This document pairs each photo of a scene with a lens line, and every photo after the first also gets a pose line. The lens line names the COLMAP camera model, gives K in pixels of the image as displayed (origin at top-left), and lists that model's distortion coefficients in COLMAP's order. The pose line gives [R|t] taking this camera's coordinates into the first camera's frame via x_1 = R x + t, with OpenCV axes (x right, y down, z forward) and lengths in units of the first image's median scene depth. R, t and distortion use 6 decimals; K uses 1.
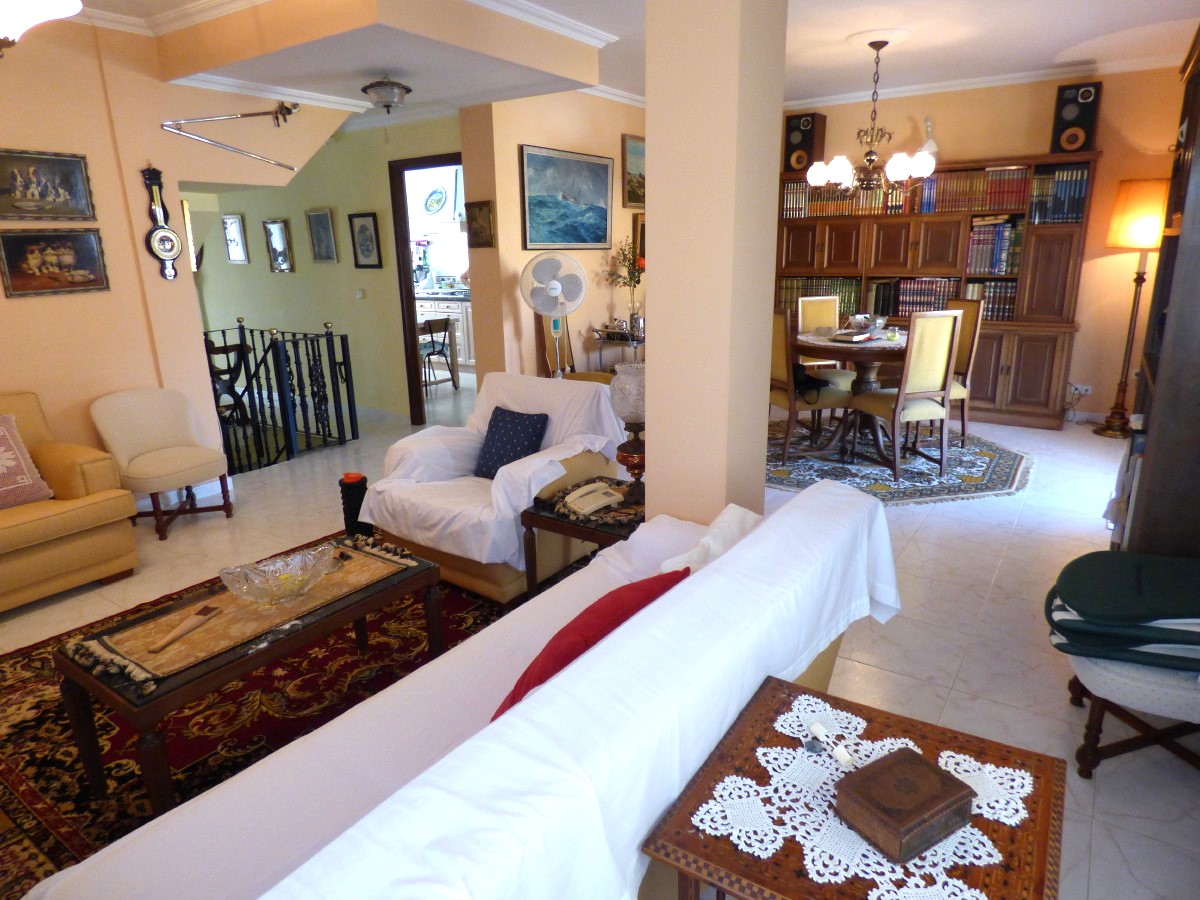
lens RADIAL K [[736.3, 0, 608.9], [0, 736.3, 448.9], [0, 0, 1]] dist [-0.001746, -0.001899]
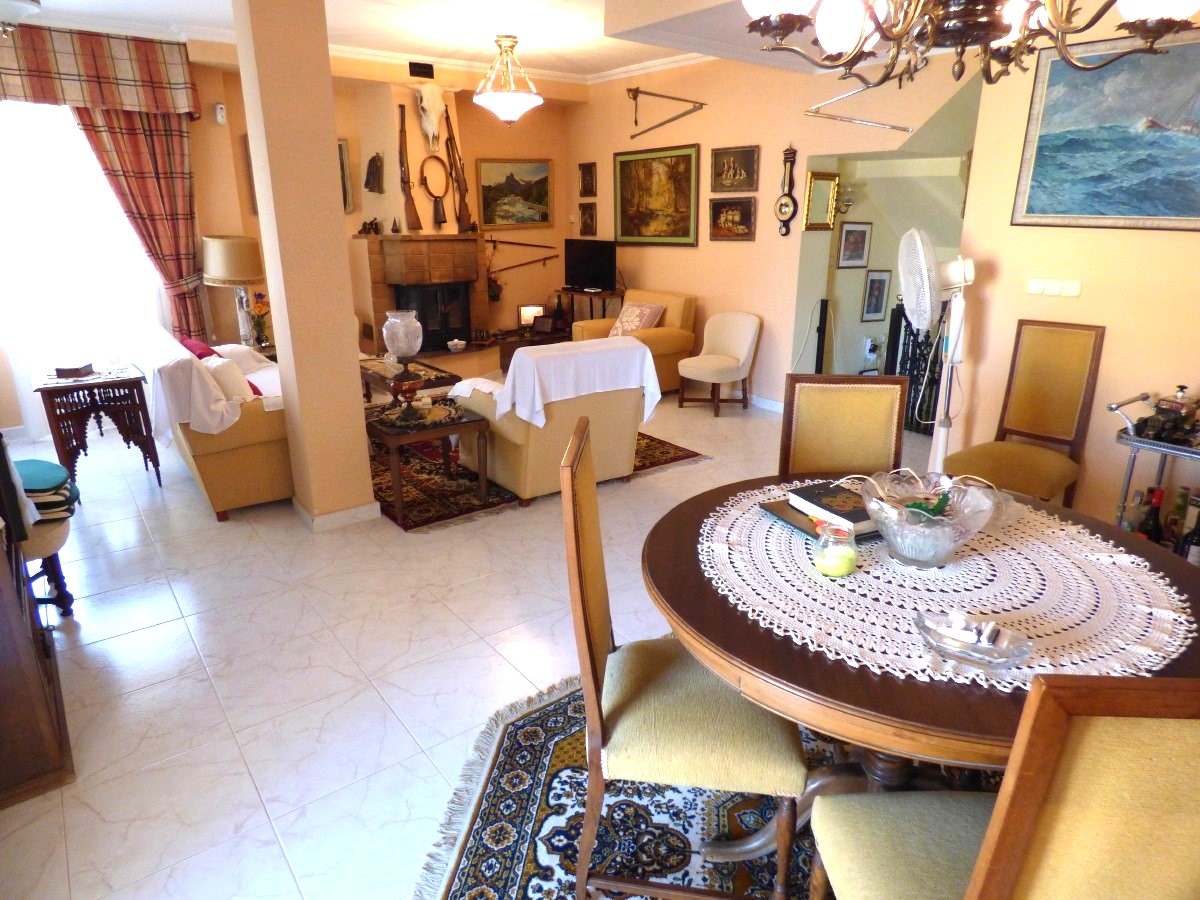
lens RADIAL K [[736.3, 0, 608.9], [0, 736.3, 448.9], [0, 0, 1]] dist [-0.001746, -0.001899]
pose [[-0.307584, 0.308270, -0.900201, 0.600382], [-0.253737, 0.885235, 0.389843, -0.255688], [0.917066, 0.348323, -0.194064, 0.862652]]
